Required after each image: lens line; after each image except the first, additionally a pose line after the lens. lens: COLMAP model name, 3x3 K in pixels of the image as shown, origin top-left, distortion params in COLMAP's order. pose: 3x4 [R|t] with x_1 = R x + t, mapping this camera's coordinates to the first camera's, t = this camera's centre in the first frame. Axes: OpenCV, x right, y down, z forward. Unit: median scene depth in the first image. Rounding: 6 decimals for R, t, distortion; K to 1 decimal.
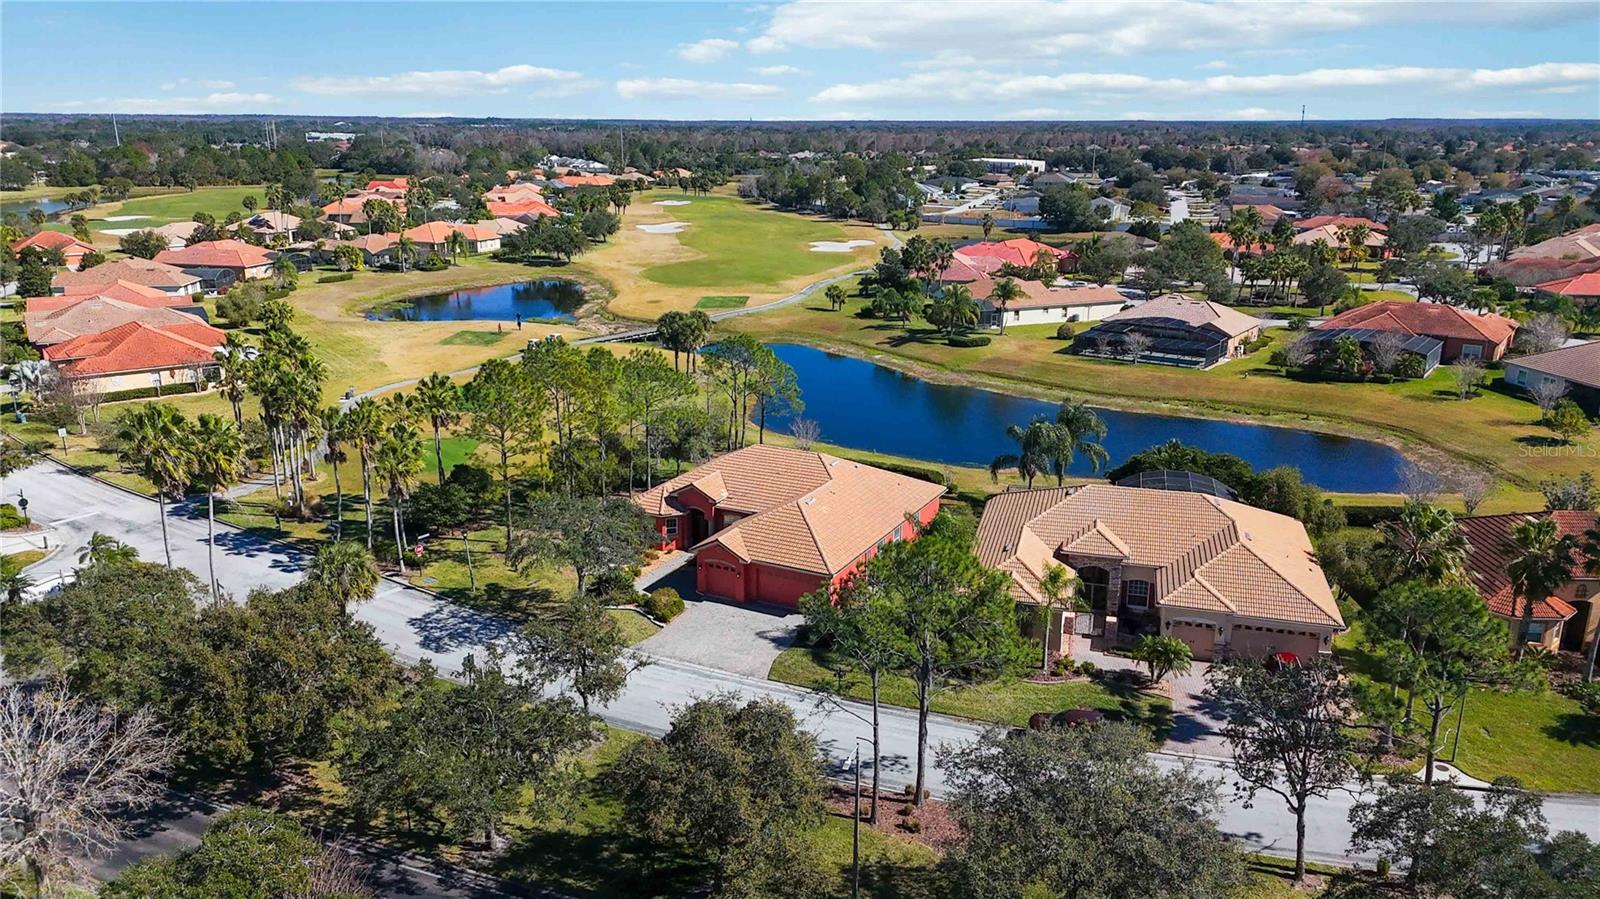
lens RADIAL K [[1169.3, 0, 800.8], [0, 1169.3, 417.4], [0, 0, 1]] dist [0.099367, -0.128449]
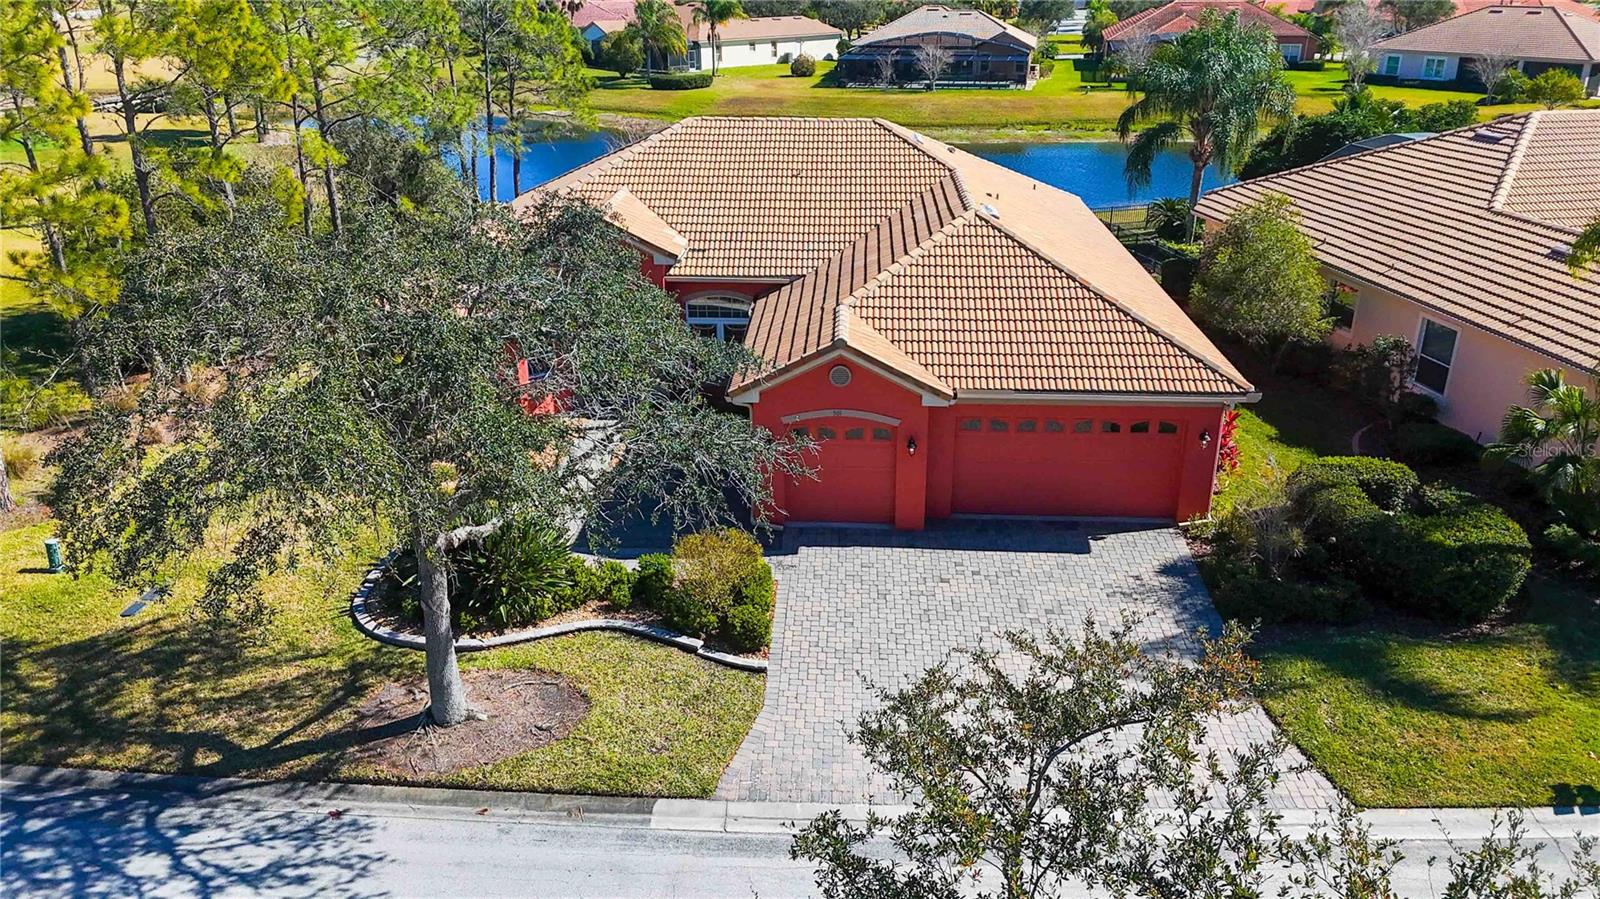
lens RADIAL K [[1168.7, 0, 807.7], [0, 1168.7, 444.2], [0, 0, 1]] dist [0.062014, -0.063000]
pose [[0.904622, -0.163816, 0.393475, -0.097606], [0.106390, 0.980753, 0.163721, 0.038849], [-0.412722, -0.106244, 0.904640, 0.354887]]
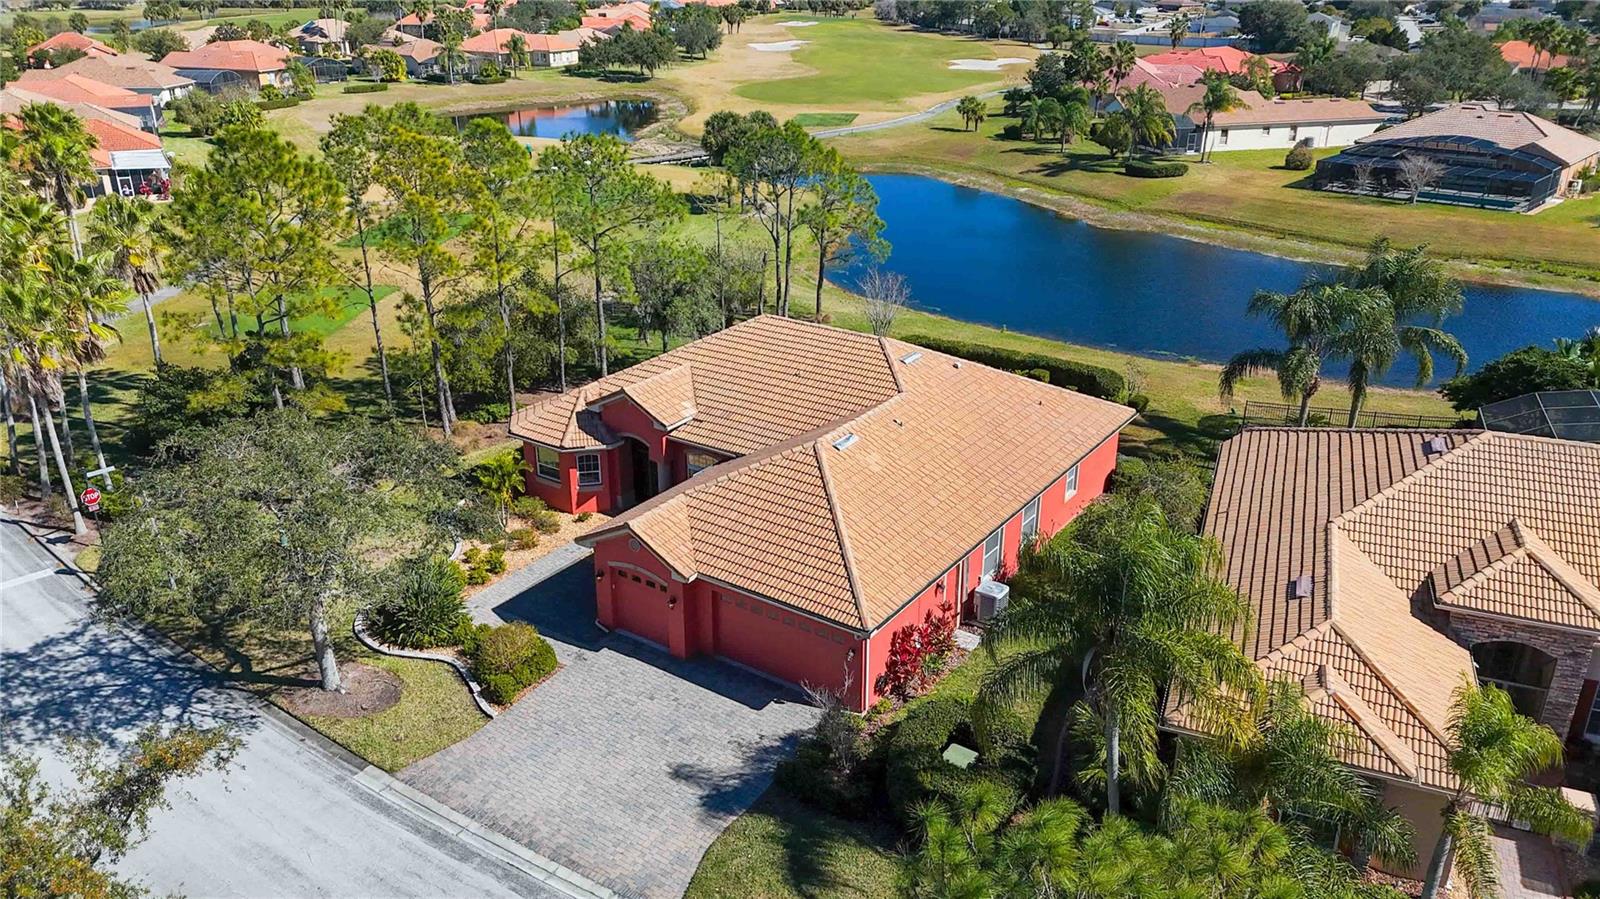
lens RADIAL K [[1168.7, 0, 807.7], [0, 1168.7, 444.2], [0, 0, 1]] dist [0.062014, -0.063000]
pose [[0.992952, 0.044075, -0.110017, 0.022709], [-0.028130, 0.989398, 0.142481, 0.003250], [0.115130, -0.138382, 0.983664, 0.275419]]
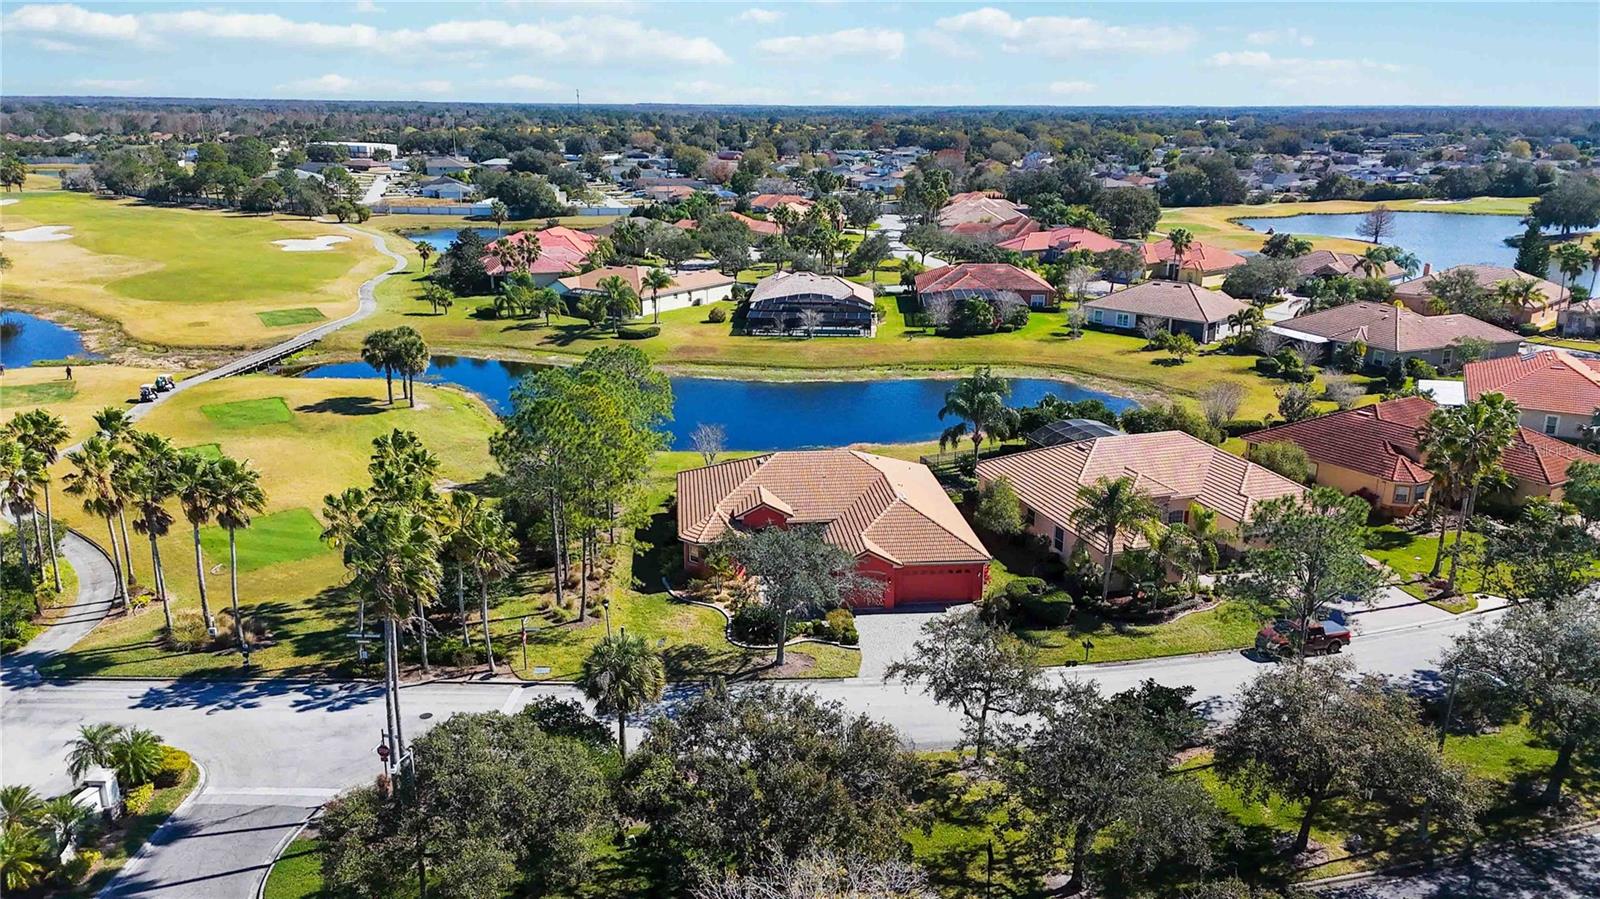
lens RADIAL K [[1169.3, 0, 800.8], [0, 1169.3, 417.4], [0, 0, 1]] dist [0.099367, -0.128449]
pose [[0.830897, -0.139218, 0.538729, -0.304587], [0.131184, 0.989914, 0.053484, -0.031145], [-0.540741, 0.026233, 0.840780, 0.101657]]
